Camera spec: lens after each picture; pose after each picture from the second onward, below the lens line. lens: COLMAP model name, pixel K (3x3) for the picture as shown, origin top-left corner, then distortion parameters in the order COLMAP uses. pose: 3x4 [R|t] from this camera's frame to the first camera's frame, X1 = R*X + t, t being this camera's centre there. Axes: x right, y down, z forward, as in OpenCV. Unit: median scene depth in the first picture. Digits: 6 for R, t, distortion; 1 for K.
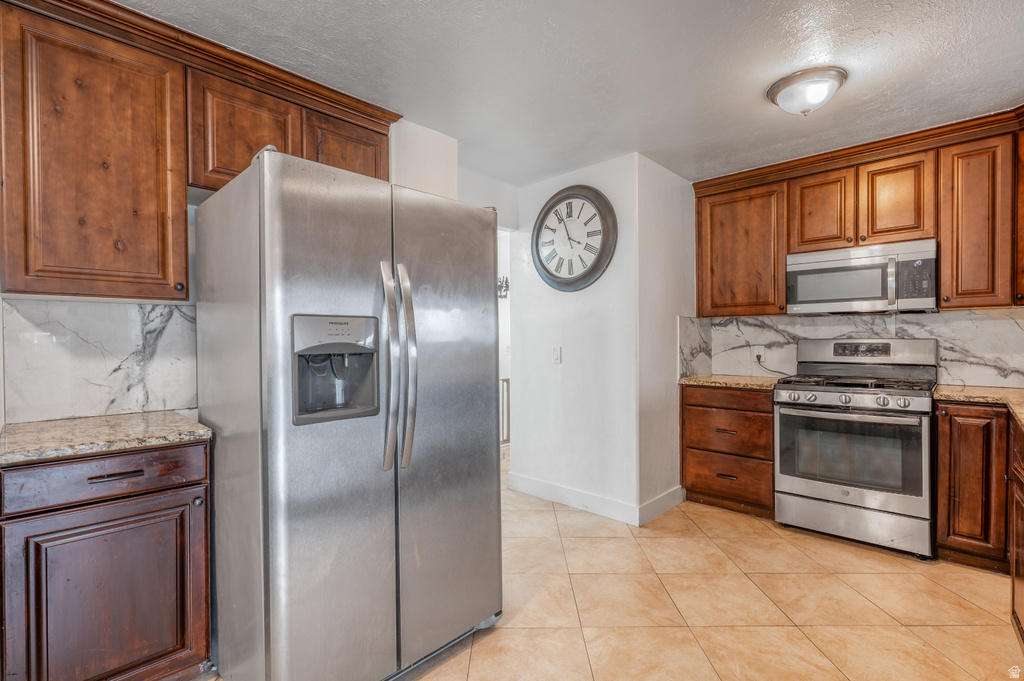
lens RADIAL K [[473.8, 0, 507.8], [0, 473.8, 339.5], [0, 0, 1]] dist [-0.009490, 0.000409]
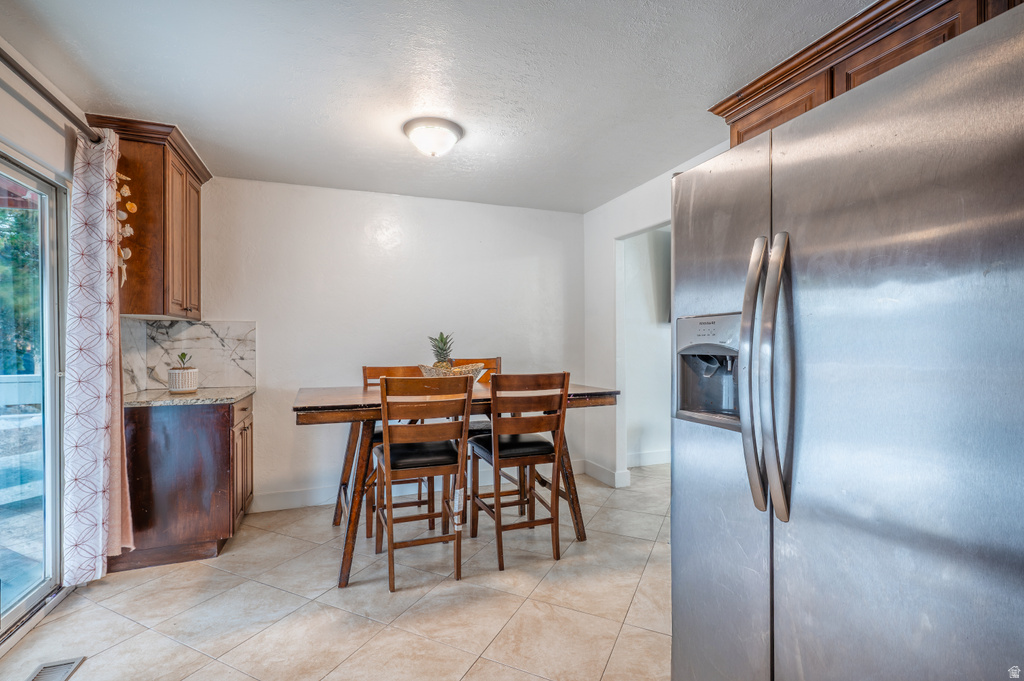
lens RADIAL K [[473.8, 0, 512.2], [0, 473.8, 339.5], [0, 0, 1]] dist [-0.009490, 0.000409]
pose [[-0.438724, 0.013644, -0.898519, 0.457327], [0.001027, 0.999892, 0.014682, -0.010152], [0.898622, 0.005519, -0.438690, 0.713755]]
